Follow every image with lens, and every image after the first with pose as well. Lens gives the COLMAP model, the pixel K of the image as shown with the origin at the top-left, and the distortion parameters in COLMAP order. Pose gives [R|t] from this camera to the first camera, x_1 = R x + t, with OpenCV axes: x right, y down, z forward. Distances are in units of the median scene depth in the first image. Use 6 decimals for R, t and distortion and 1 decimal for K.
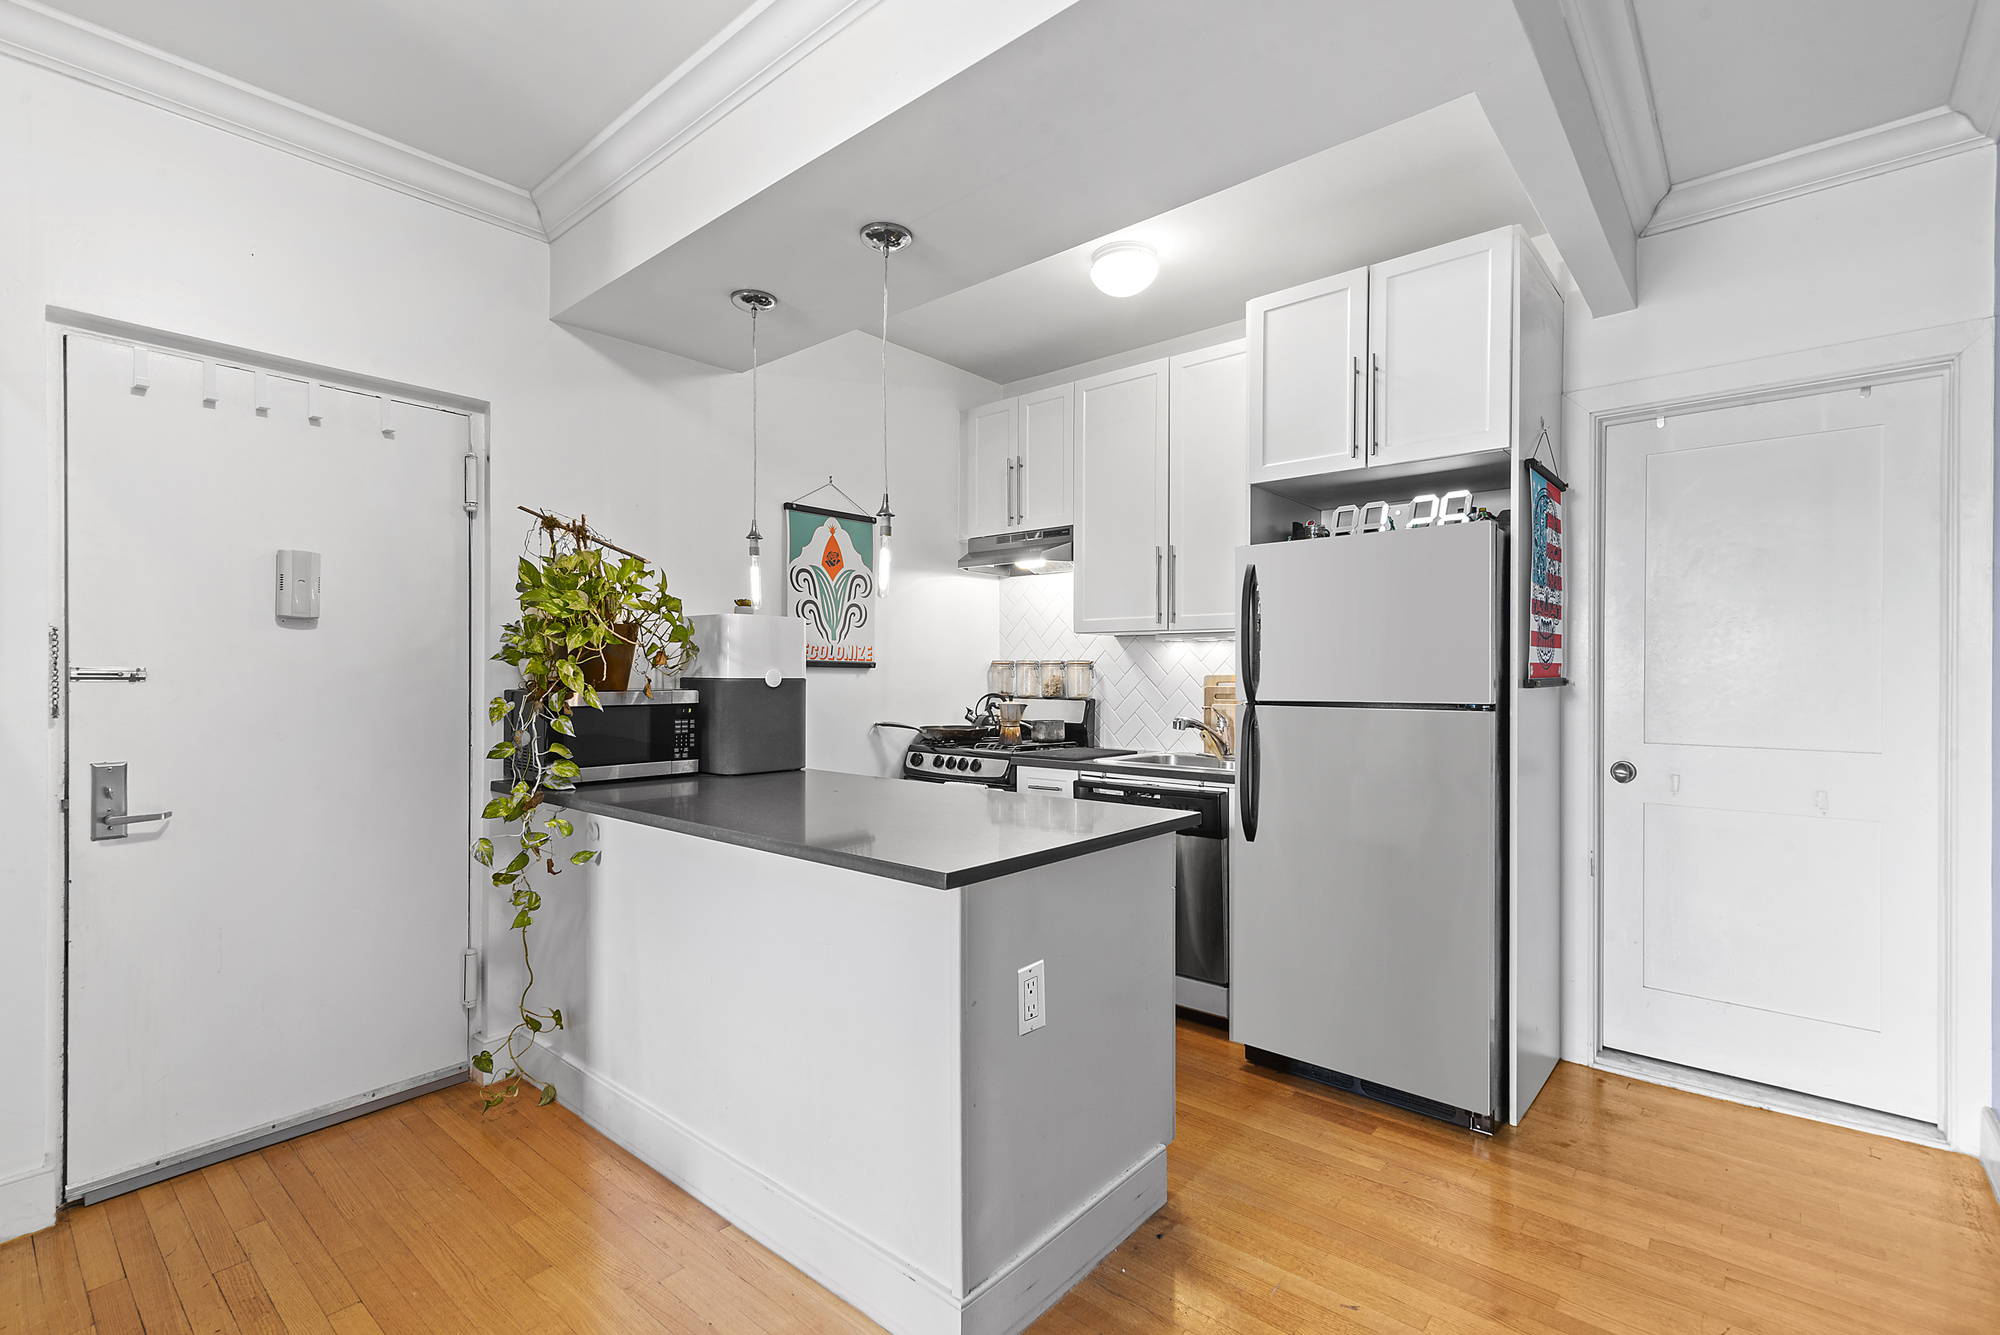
lens RADIAL K [[906.1, 0, 990.8], [0, 906.1, 673.1], [0, 0, 1]] dist [0.014953, -0.000596]
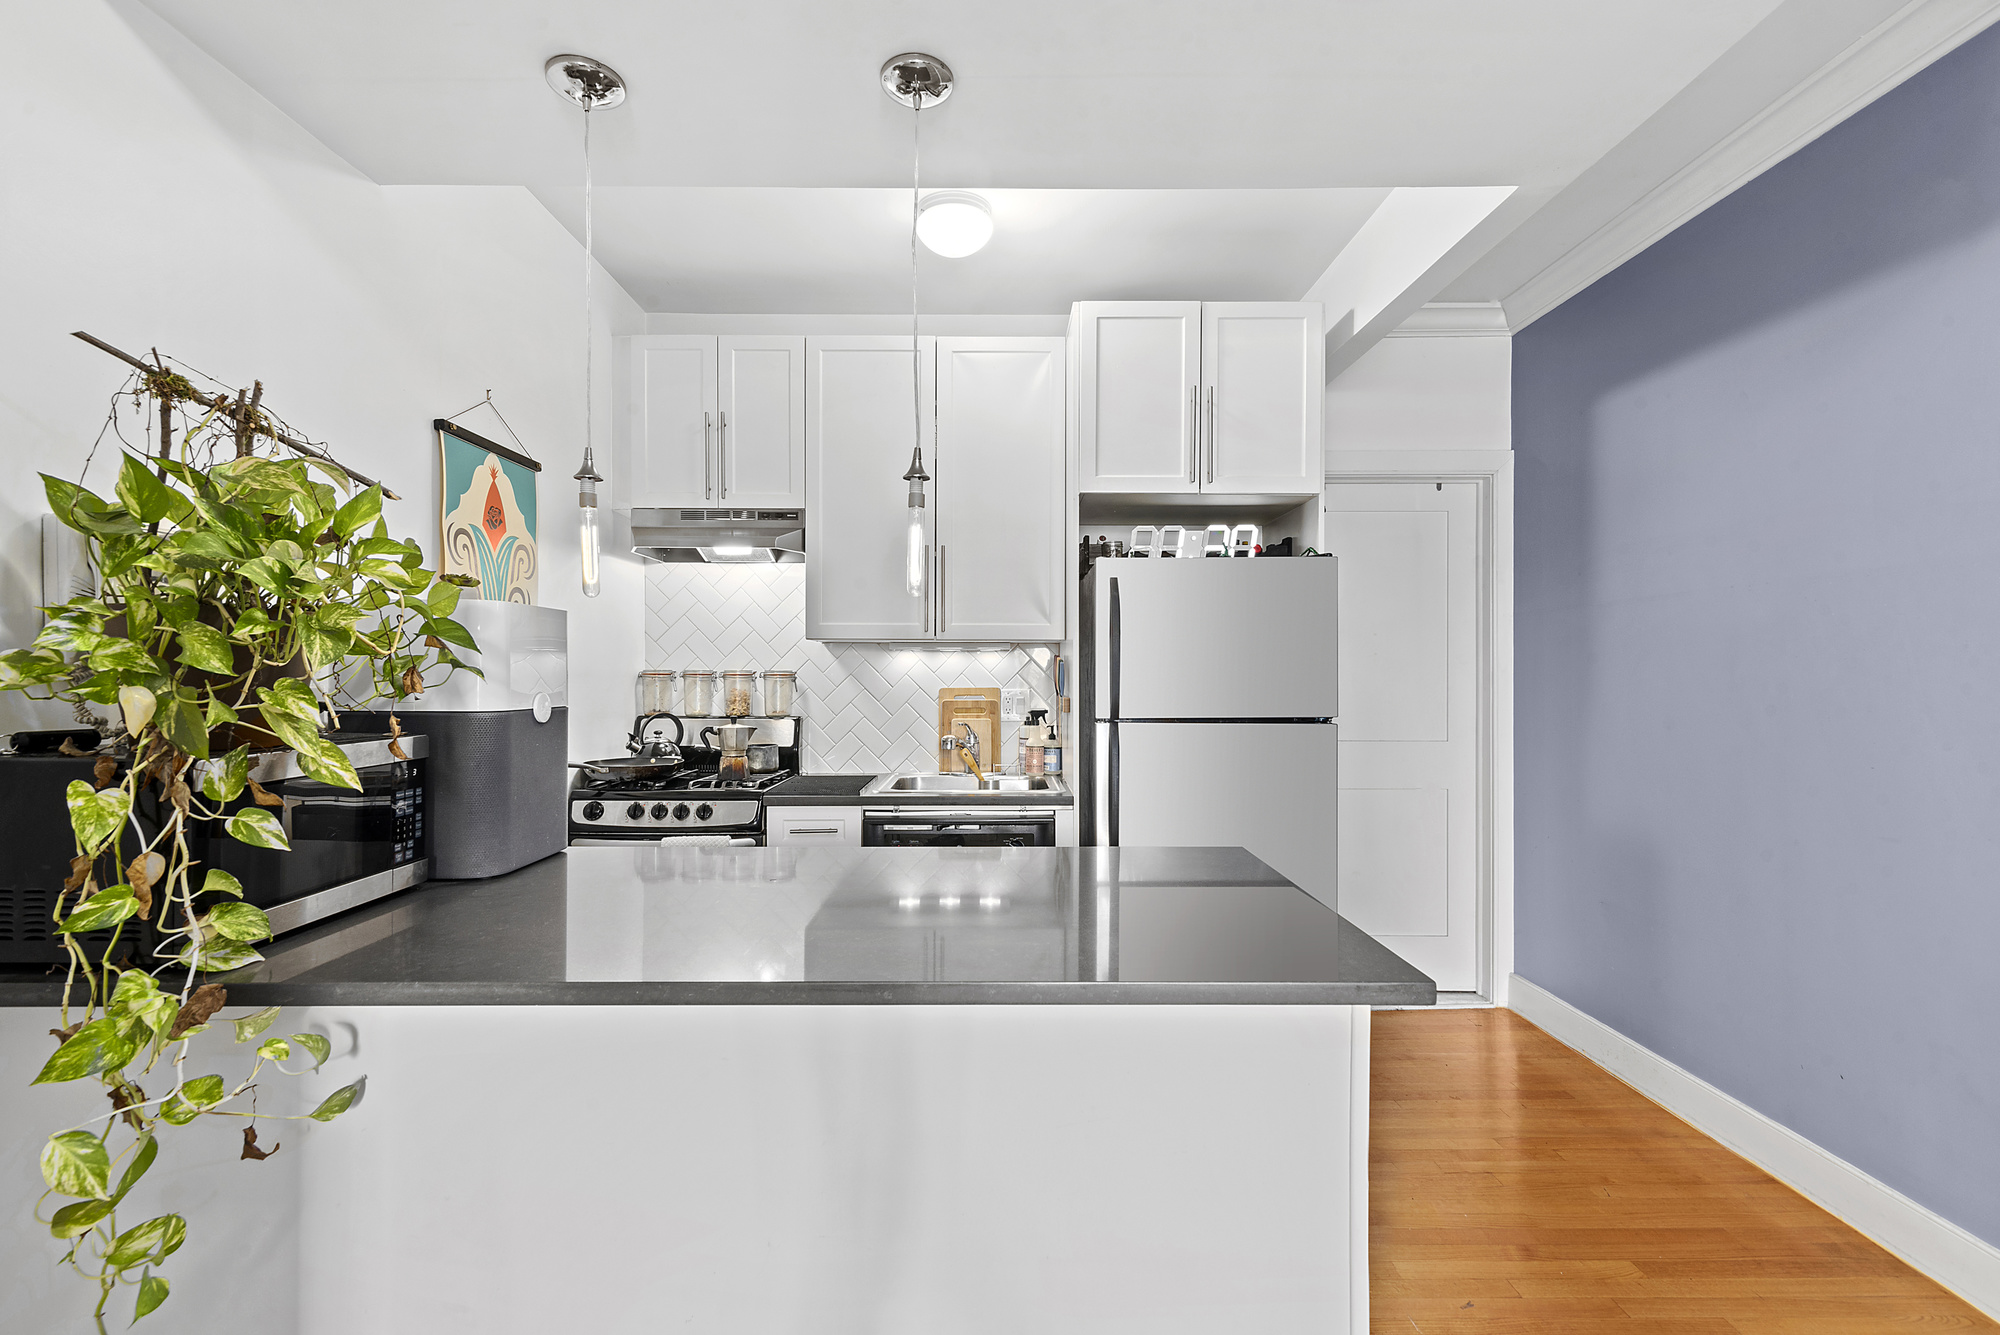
lens RADIAL K [[906.1, 0, 999.4], [0, 906.1, 670.1], [0, 0, 1]] dist [0.014953, -0.000596]
pose [[0.751594, -0.000261, 0.659626, -0.341966], [0.000760, 1.000000, -0.000471, -0.016207], [-0.659626, 0.000855, 0.751593, 0.275764]]
